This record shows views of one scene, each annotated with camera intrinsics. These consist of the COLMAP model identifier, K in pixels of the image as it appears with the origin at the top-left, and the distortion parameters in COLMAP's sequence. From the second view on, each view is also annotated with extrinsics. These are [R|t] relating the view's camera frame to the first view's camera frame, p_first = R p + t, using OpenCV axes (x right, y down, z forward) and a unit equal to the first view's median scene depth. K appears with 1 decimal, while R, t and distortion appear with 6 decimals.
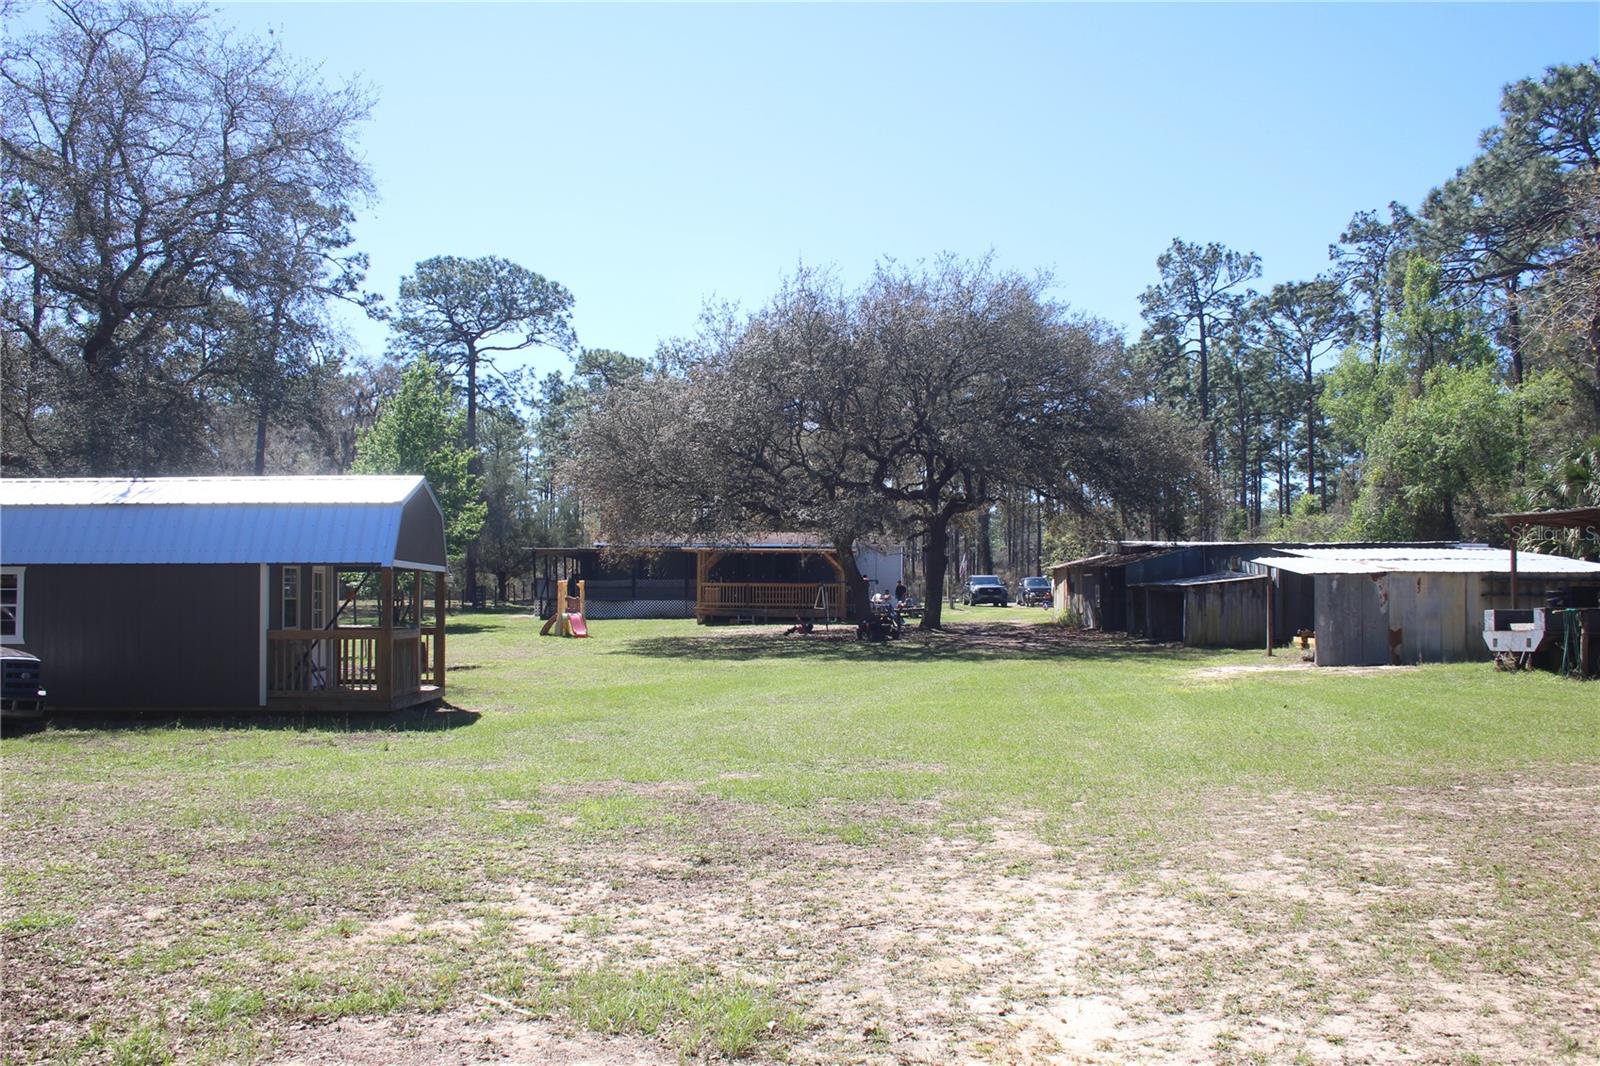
lens RADIAL K [[1413.9, 0, 800.0], [0, 1413.9, 533.0], [0, 0, 1]] dist [-0.119096, 0.154278]
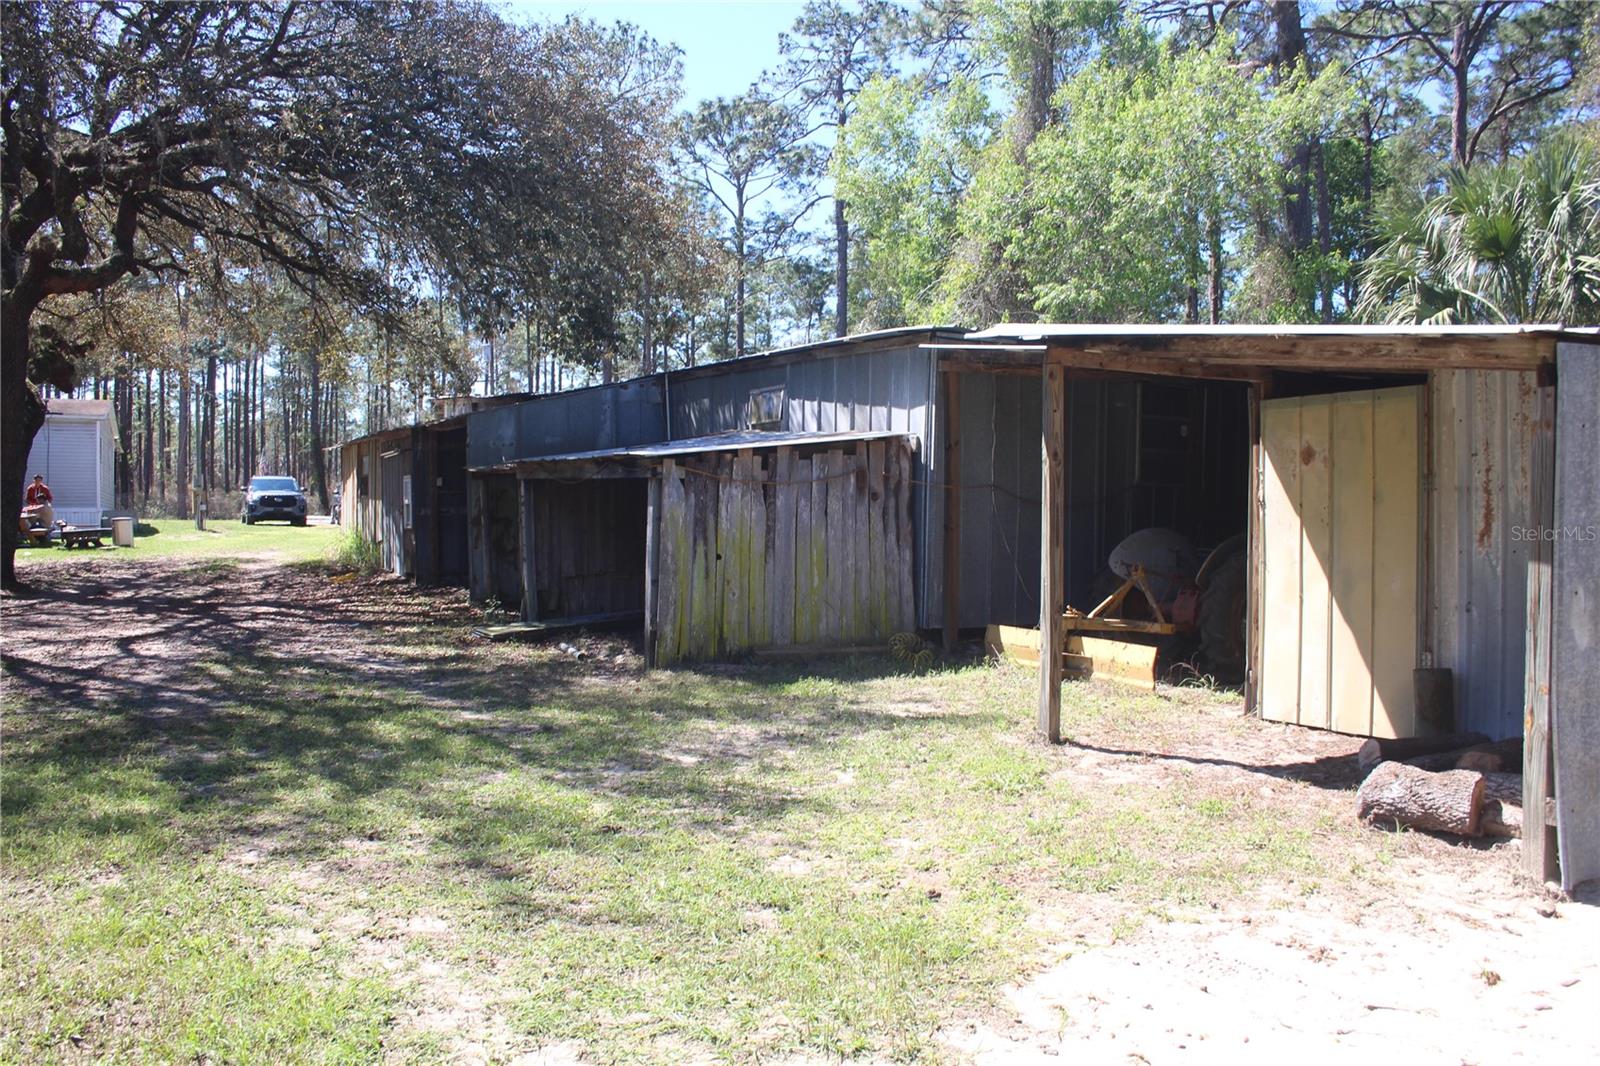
lens RADIAL K [[1413.9, 0, 800.0], [0, 1413.9, 533.0], [0, 0, 1]] dist [-0.119096, 0.154278]
pose [[0.905287, -0.004188, 0.424779, 0.149186], [-0.019854, 0.998442, 0.052156, 0.031532], [-0.424335, -0.055650, 0.903794, 0.606141]]
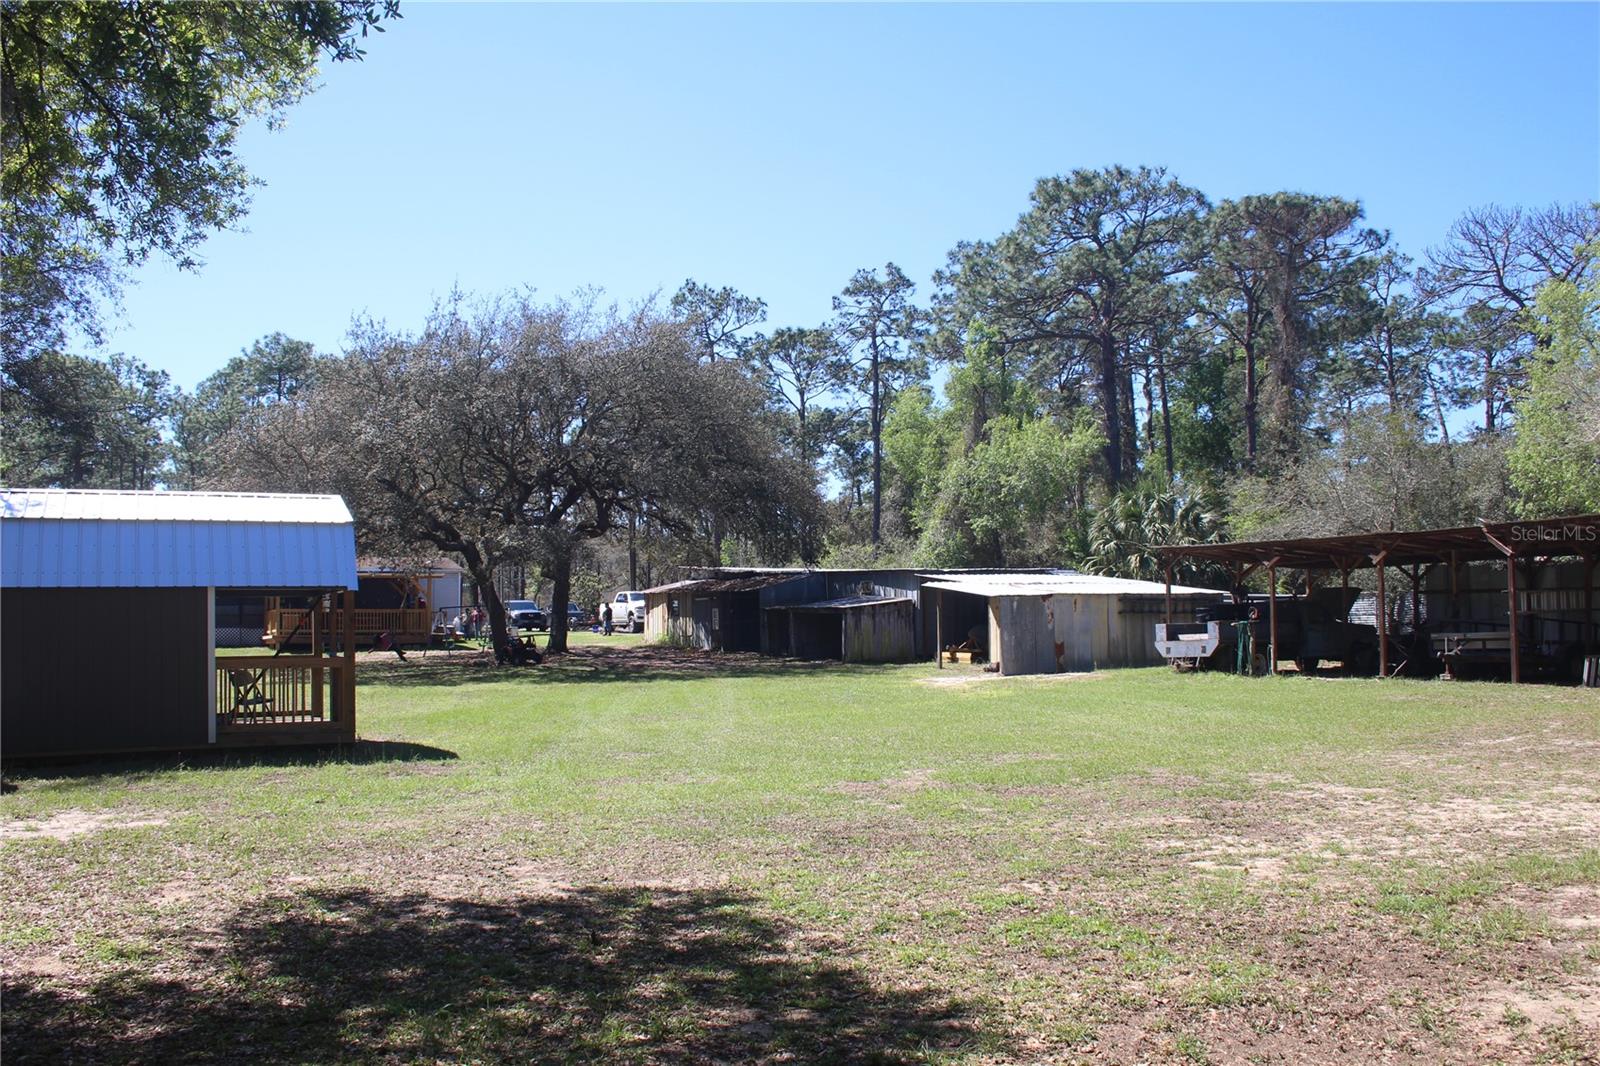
lens RADIAL K [[1413.9, 0, 800.0], [0, 1413.9, 533.0], [0, 0, 1]] dist [-0.119096, 0.154278]
pose [[0.913166, 0.012154, 0.407407, -0.176469], [-0.004813, 0.999807, -0.019037, 0.000226], [-0.407560, 0.015423, 0.913048, 0.000036]]
